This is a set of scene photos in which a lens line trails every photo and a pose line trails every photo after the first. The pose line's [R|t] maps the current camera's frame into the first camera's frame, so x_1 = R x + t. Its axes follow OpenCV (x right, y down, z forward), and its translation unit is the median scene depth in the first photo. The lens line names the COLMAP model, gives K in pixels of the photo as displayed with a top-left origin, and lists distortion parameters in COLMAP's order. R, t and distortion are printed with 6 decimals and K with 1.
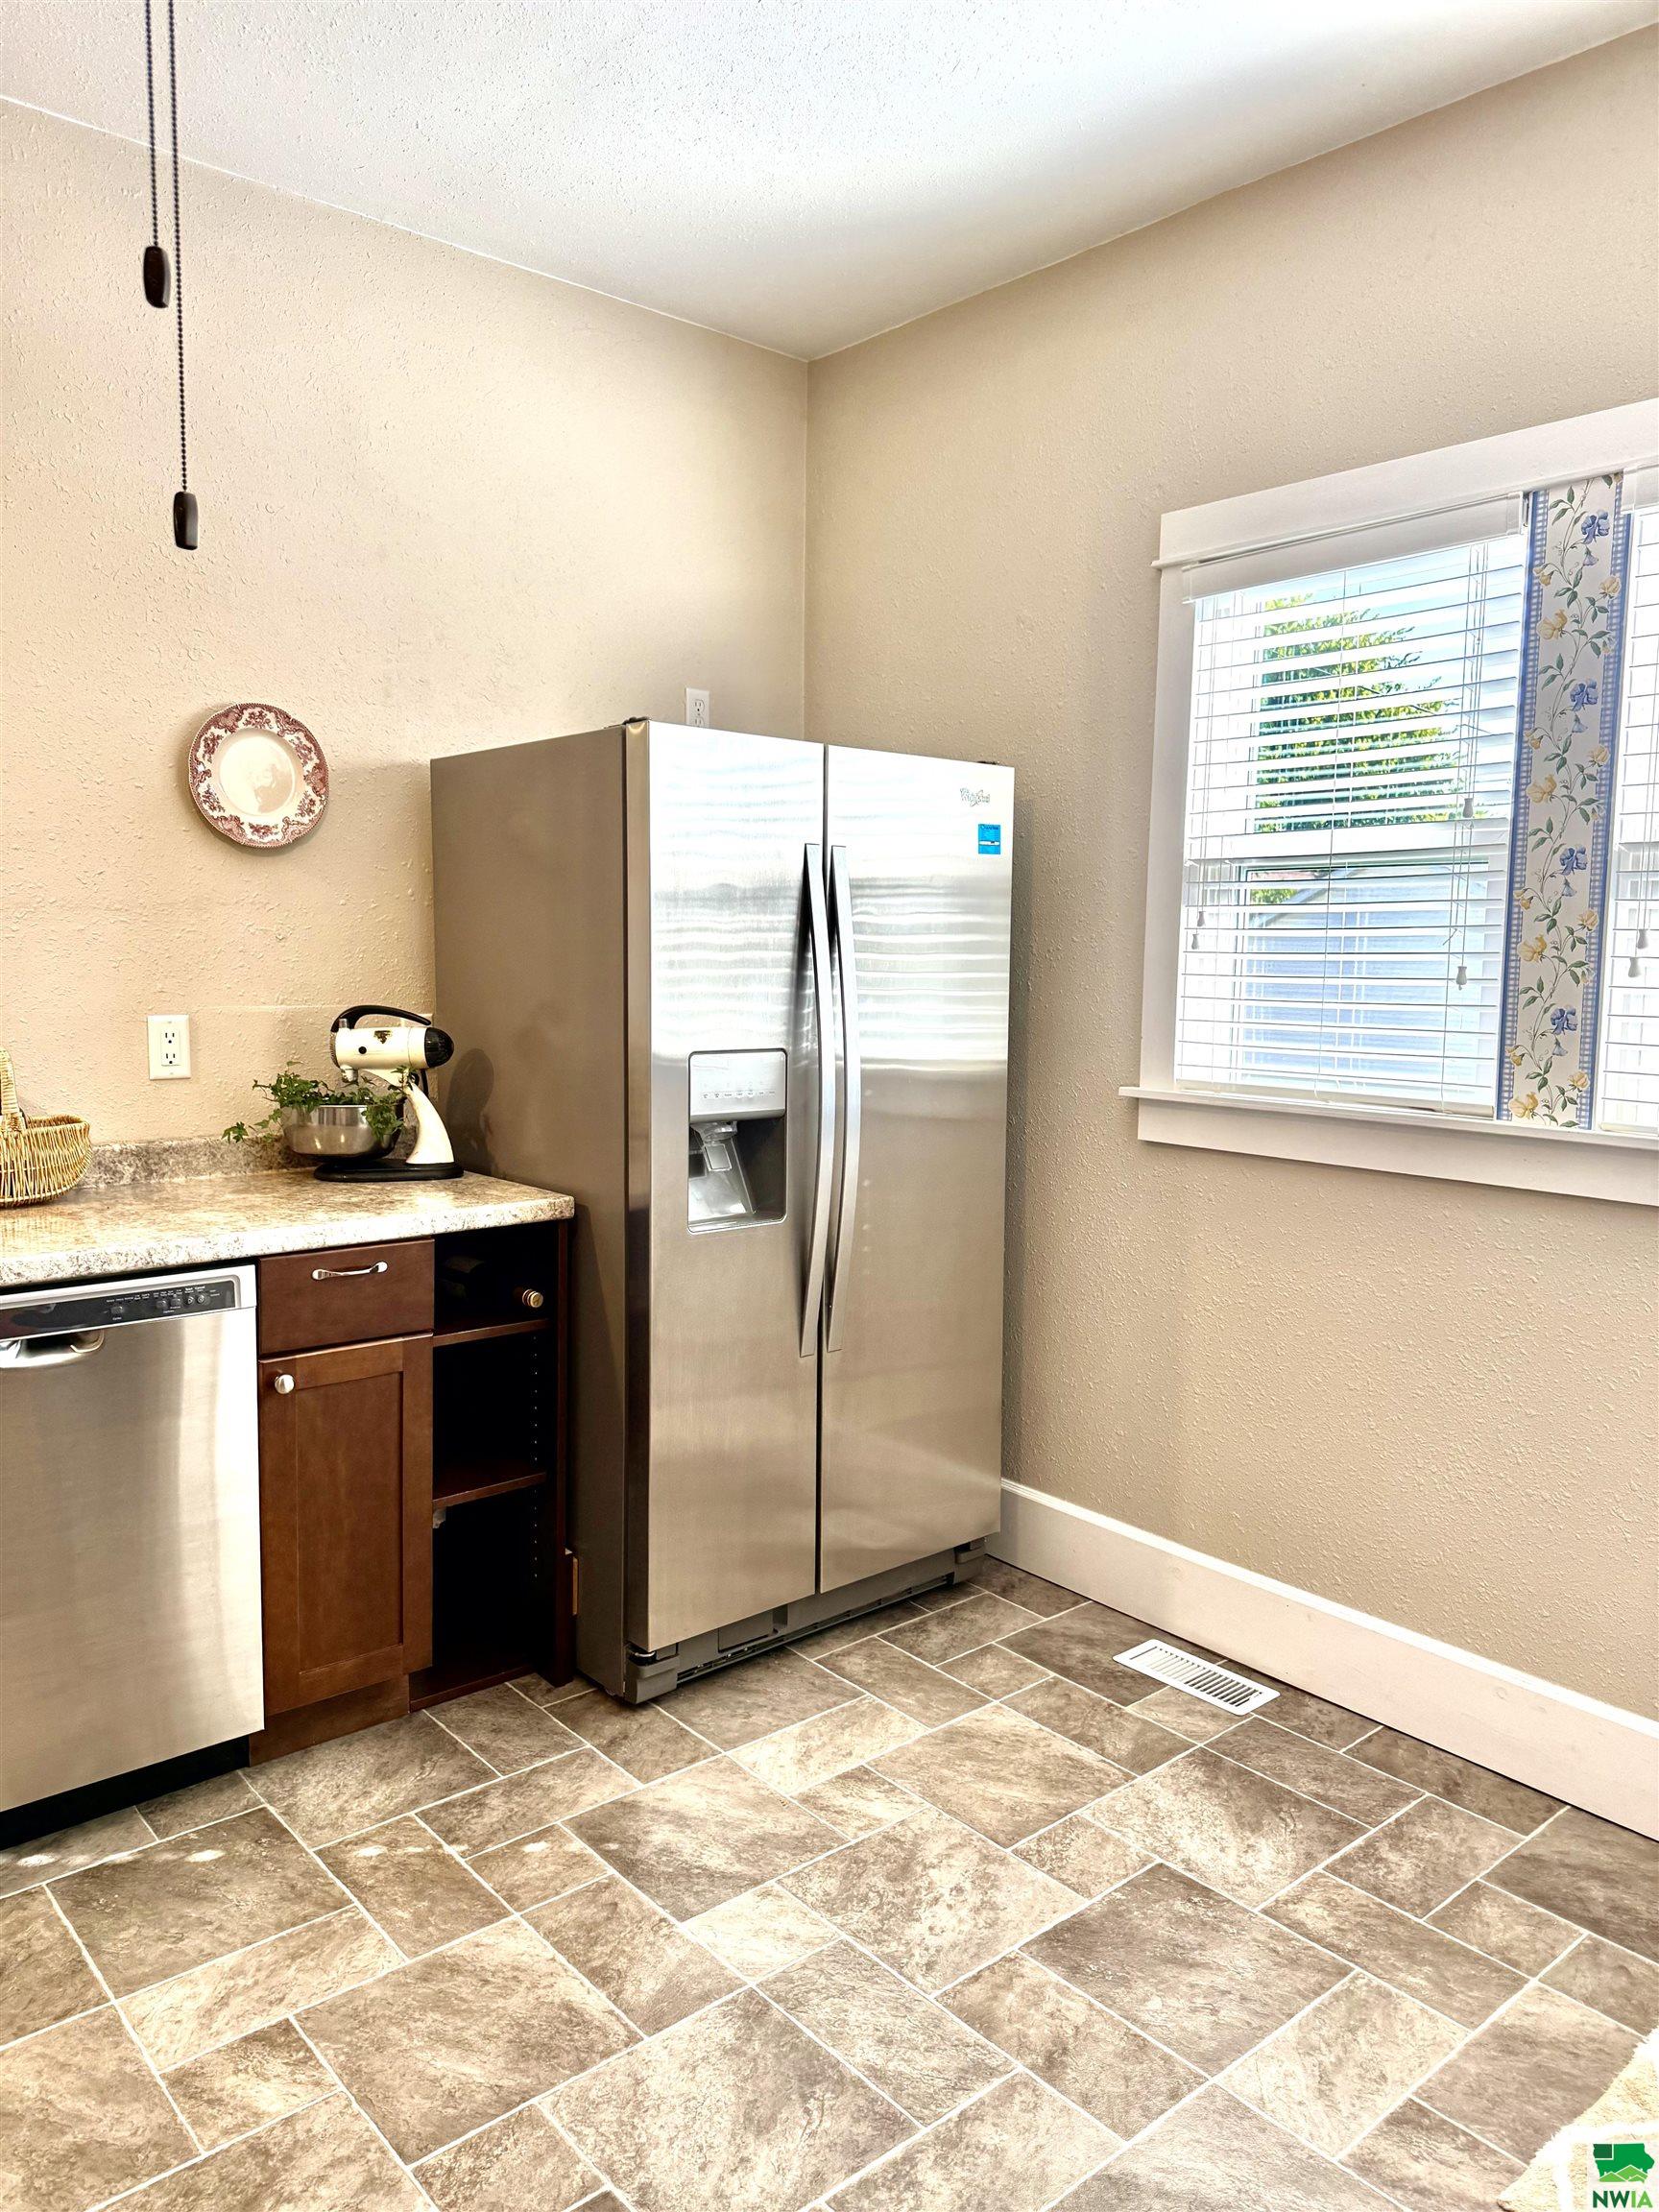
lens RADIAL K [[1580.0, 0, 829.5], [0, 1580.0, 1106.0], [0, 0, 1]] dist [0.028650, -0.020955]
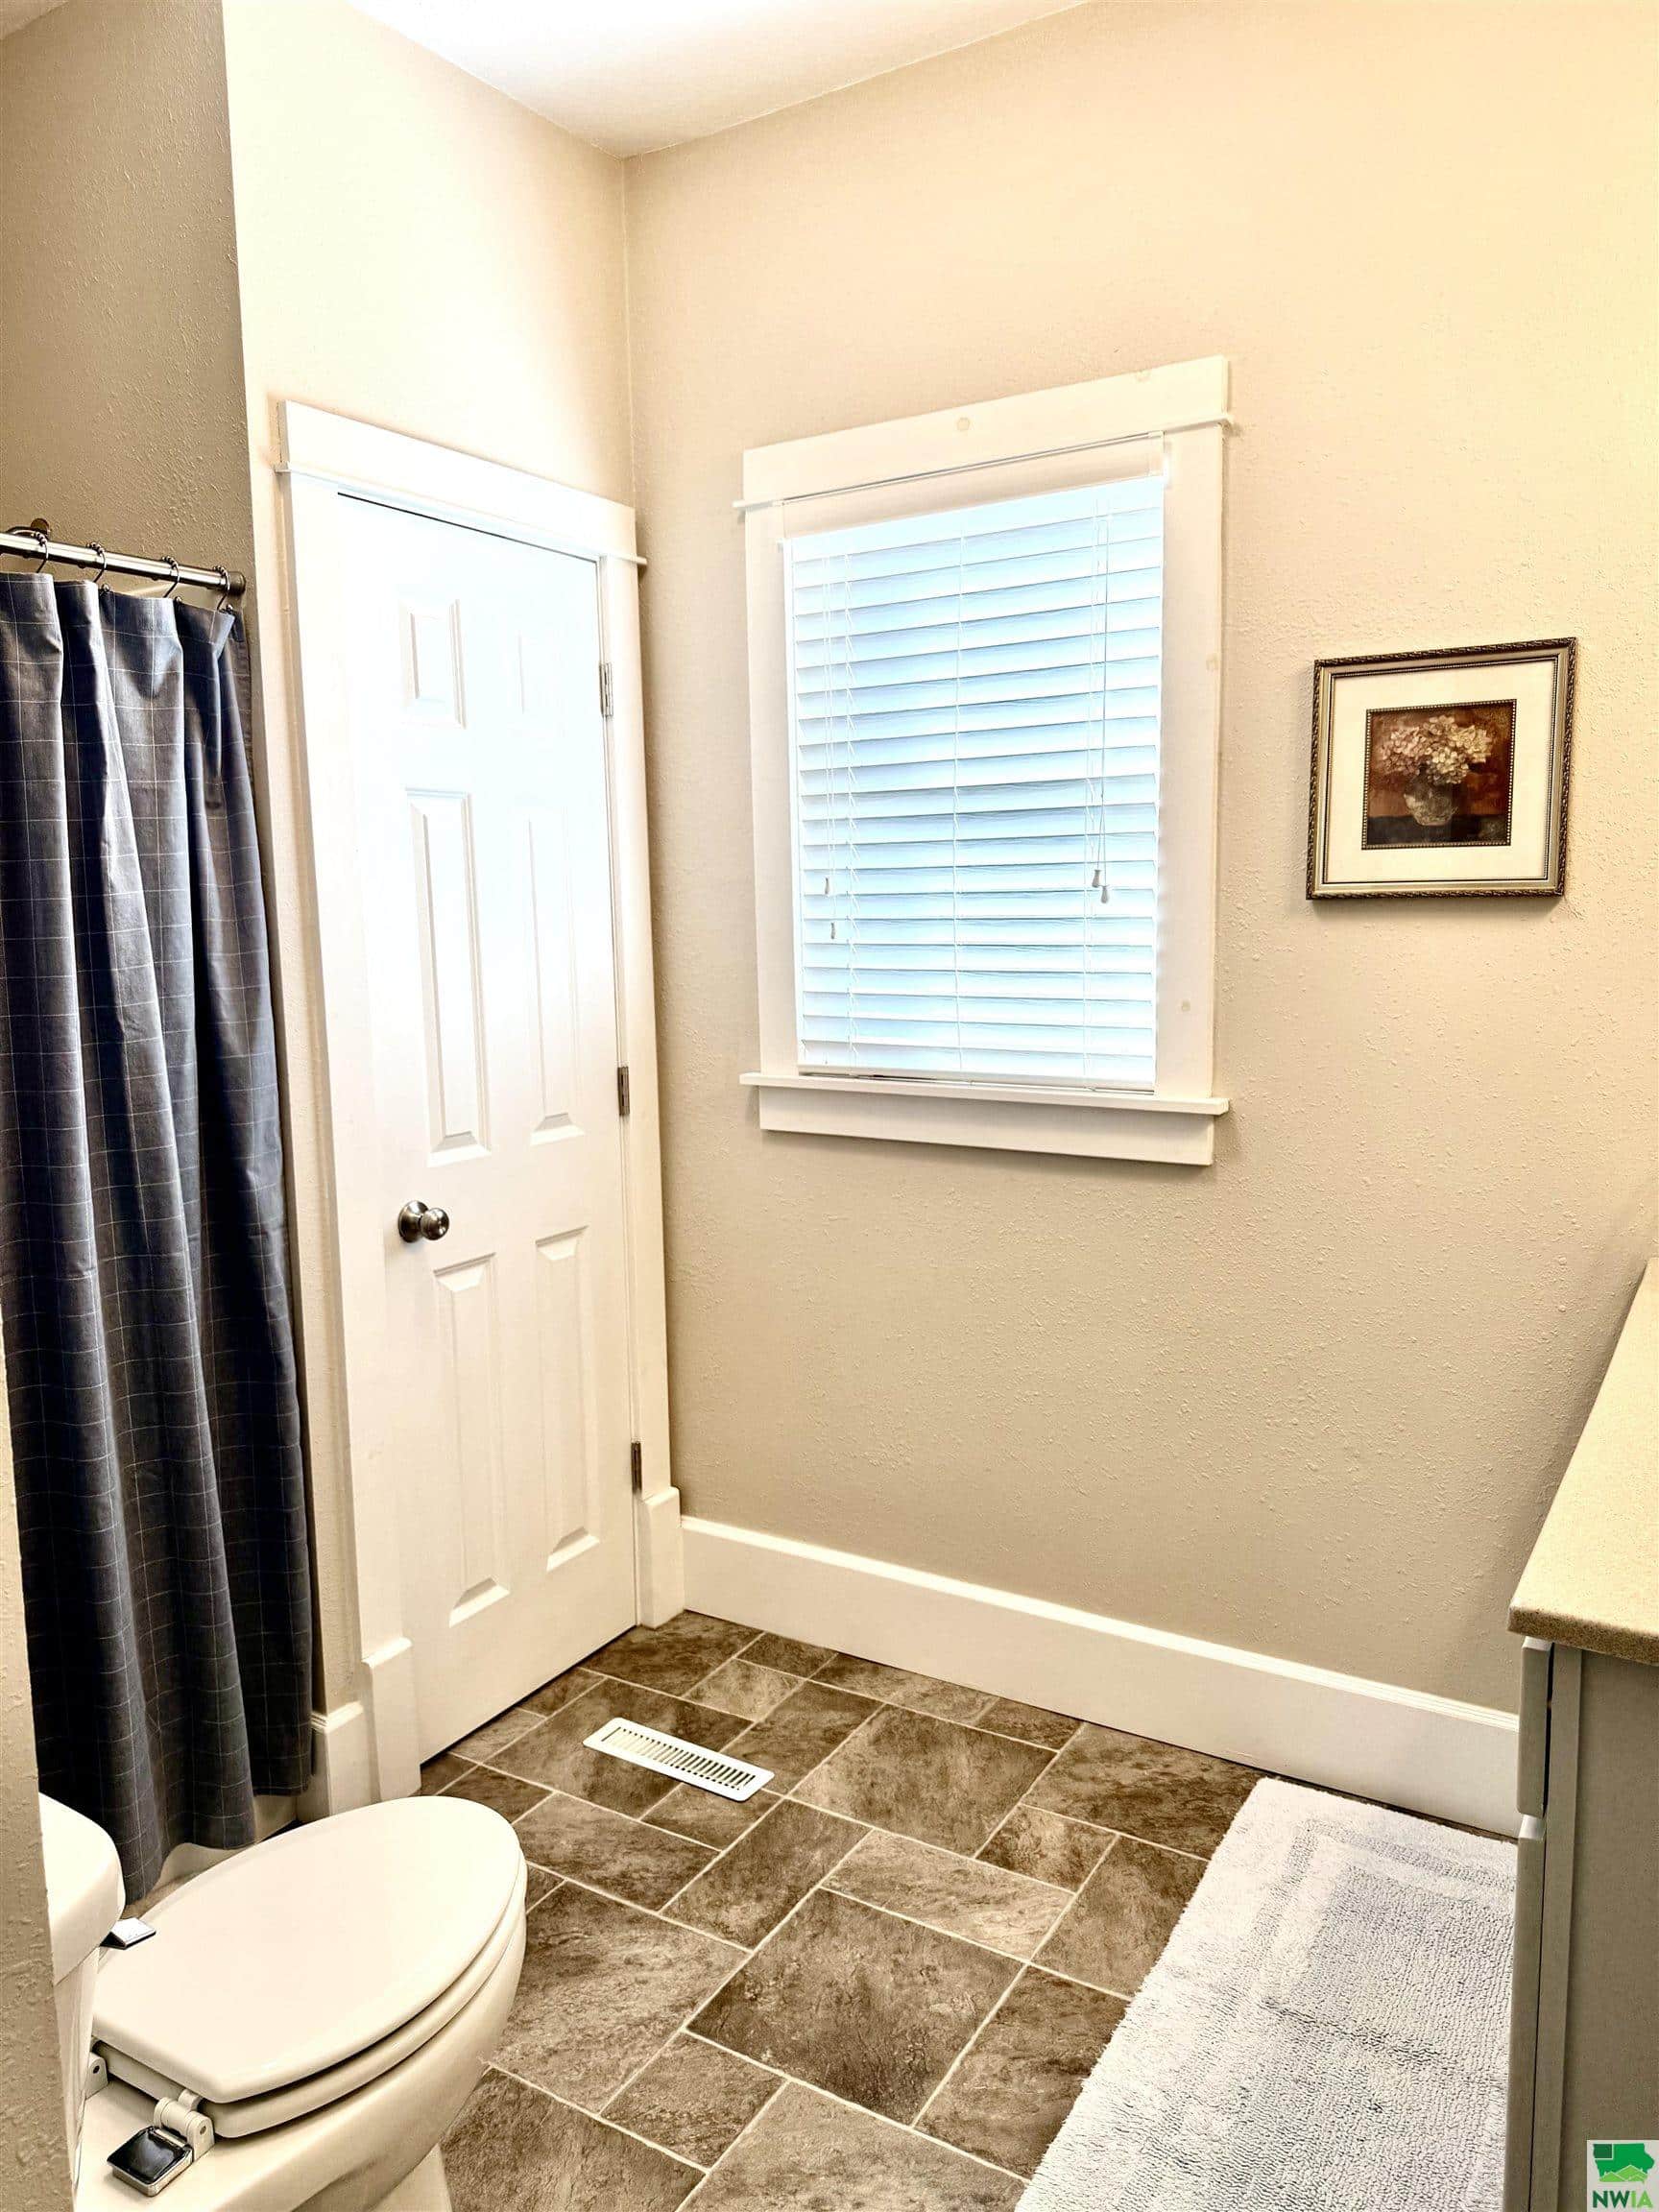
lens RADIAL K [[1580.0, 0, 829.5], [0, 1580.0, 1106.0], [0, 0, 1]] dist [0.028650, -0.020955]
pose [[-0.316072, -0.140659, 0.938250, -1.291882], [0.112448, 0.976423, 0.184263, -0.182562], [-0.942048, 0.163744, -0.292804, 1.327156]]
